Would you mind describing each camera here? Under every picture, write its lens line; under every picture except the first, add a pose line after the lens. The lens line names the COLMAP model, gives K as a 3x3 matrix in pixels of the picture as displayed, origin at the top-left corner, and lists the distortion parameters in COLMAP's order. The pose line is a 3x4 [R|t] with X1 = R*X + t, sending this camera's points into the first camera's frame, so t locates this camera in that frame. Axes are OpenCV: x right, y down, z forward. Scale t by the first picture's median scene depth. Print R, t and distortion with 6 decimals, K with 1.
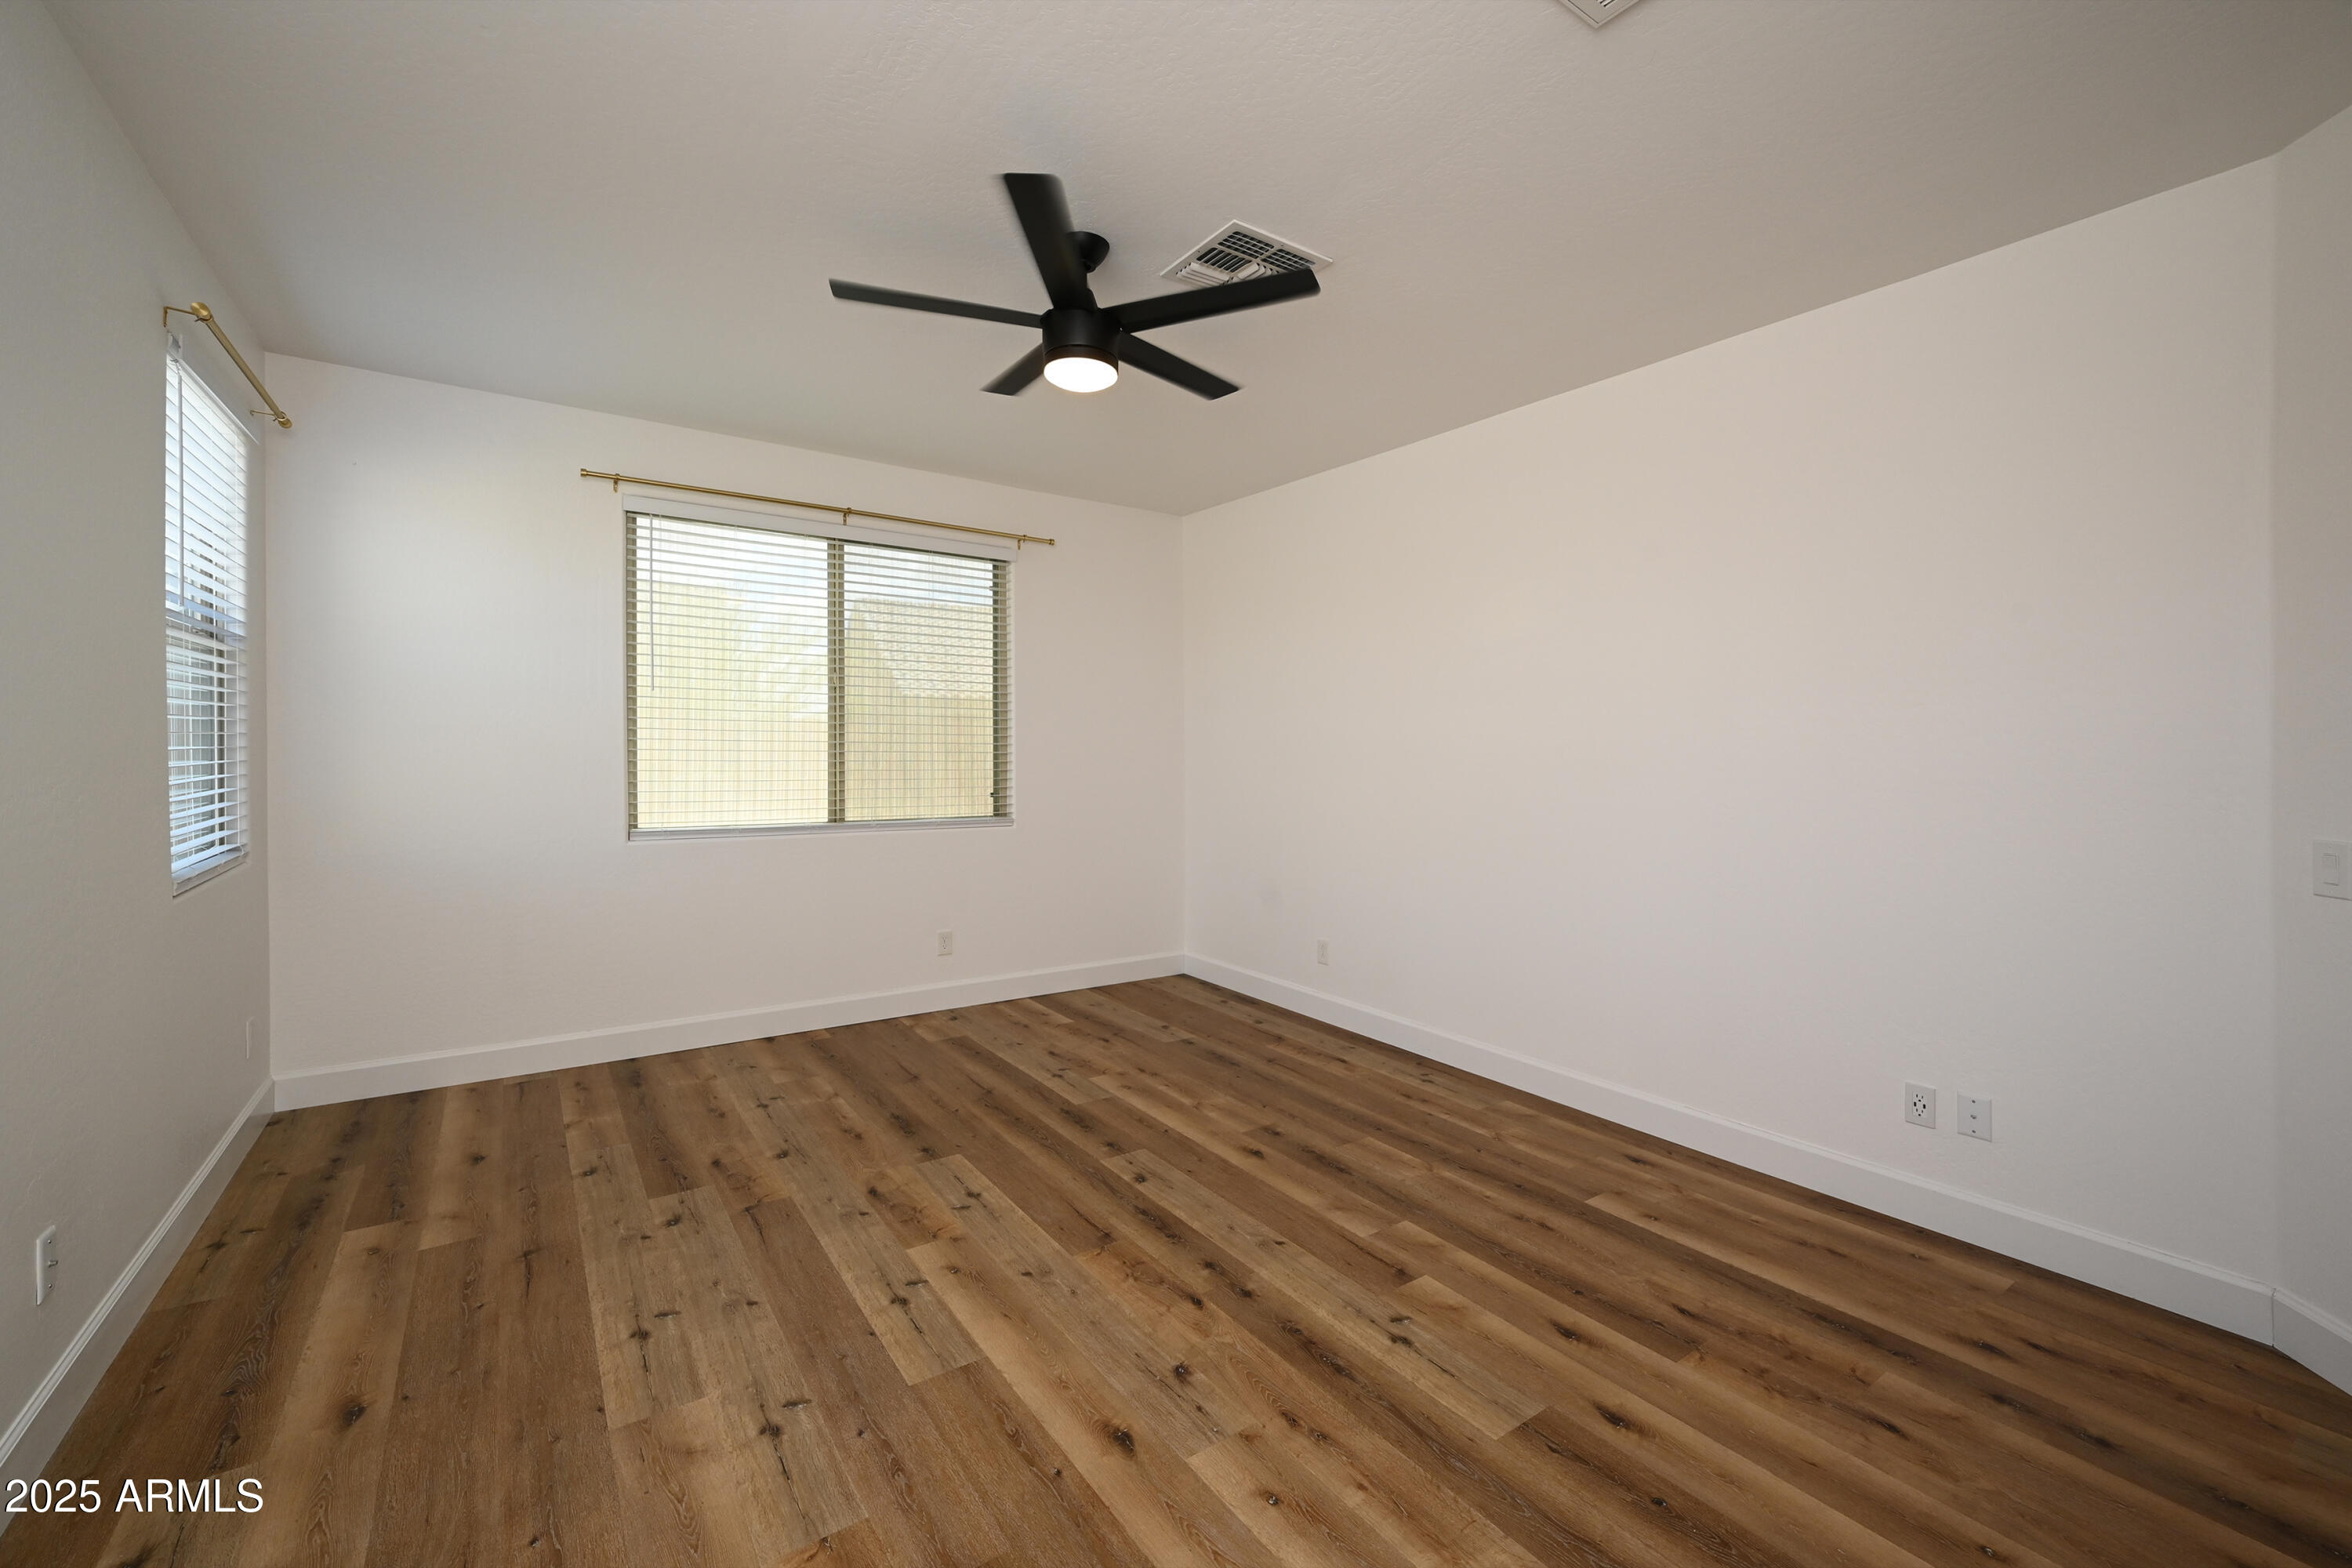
lens RADIAL K [[933.6, 0, 1166.2], [0, 933.6, 761.9], [0, 0, 1]] dist [0.000612, -0.000757]
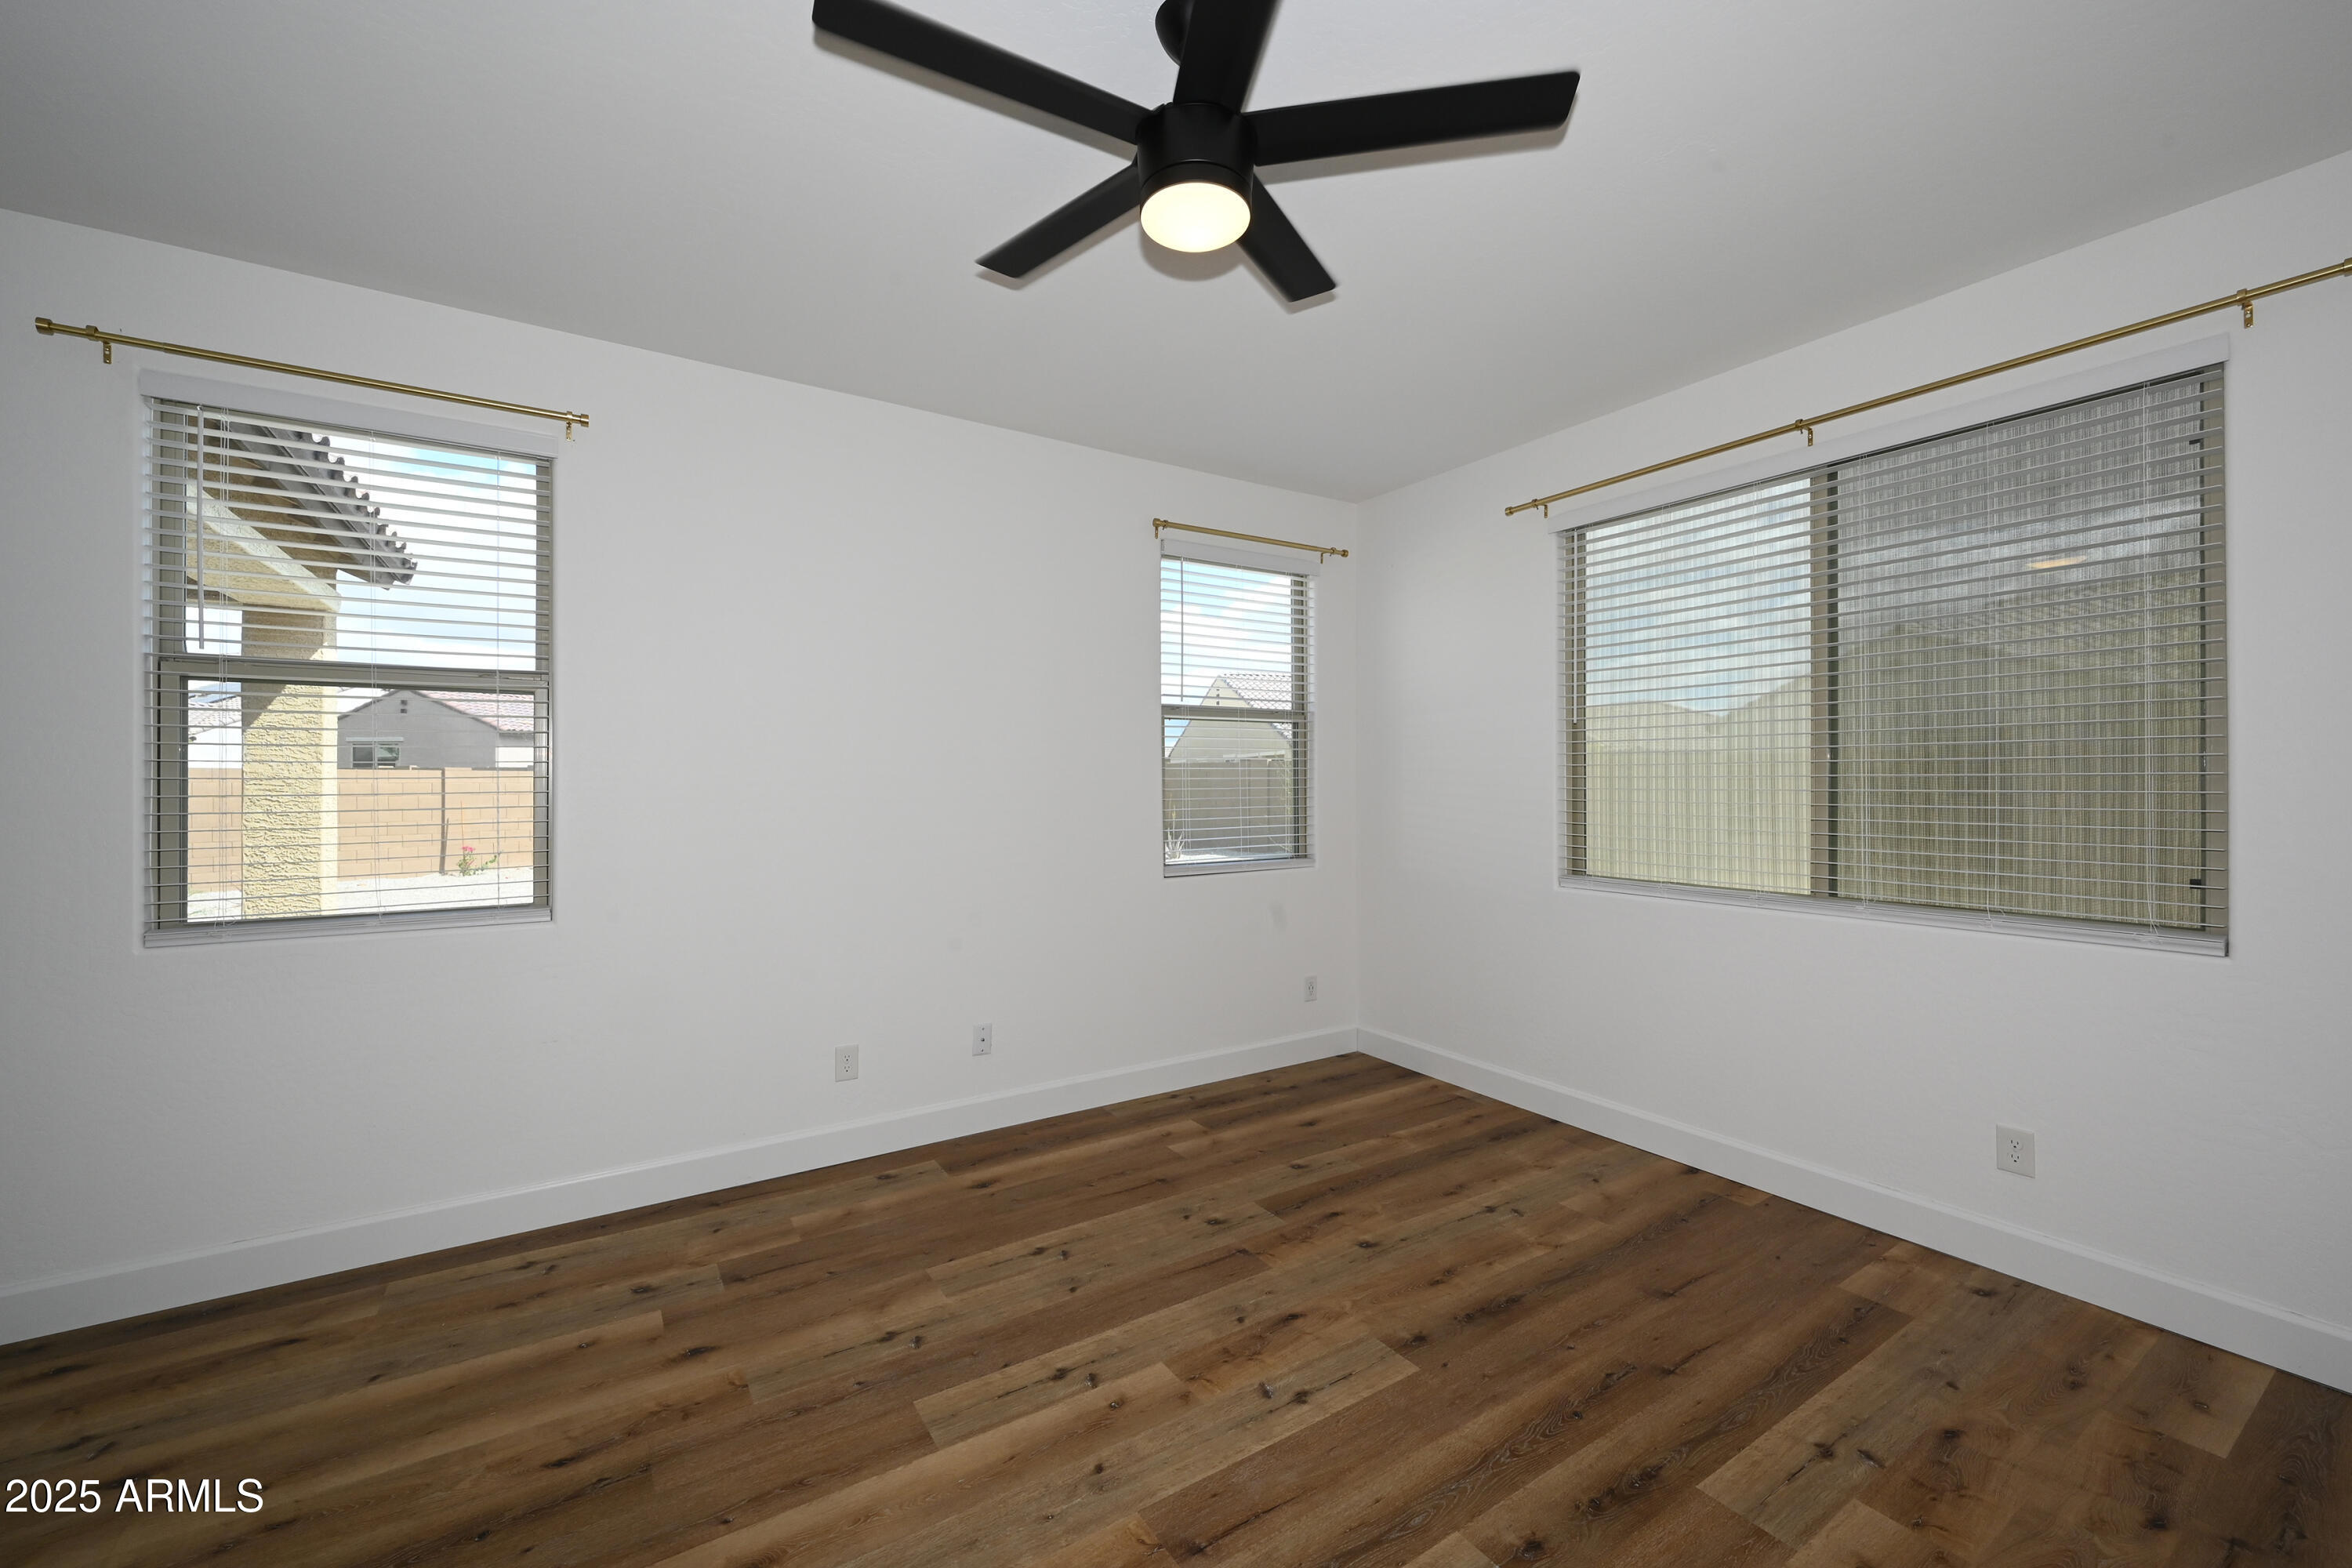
lens RADIAL K [[933.6, 0, 1168.9], [0, 933.6, 790.5], [0, 0, 1]] dist [0.000612, -0.000757]
pose [[-0.028072, -0.000927, -0.999605, 0.475041], [-0.012340, 0.999924, -0.000581, -0.006084], [0.999530, 0.012319, -0.028081, 0.827804]]
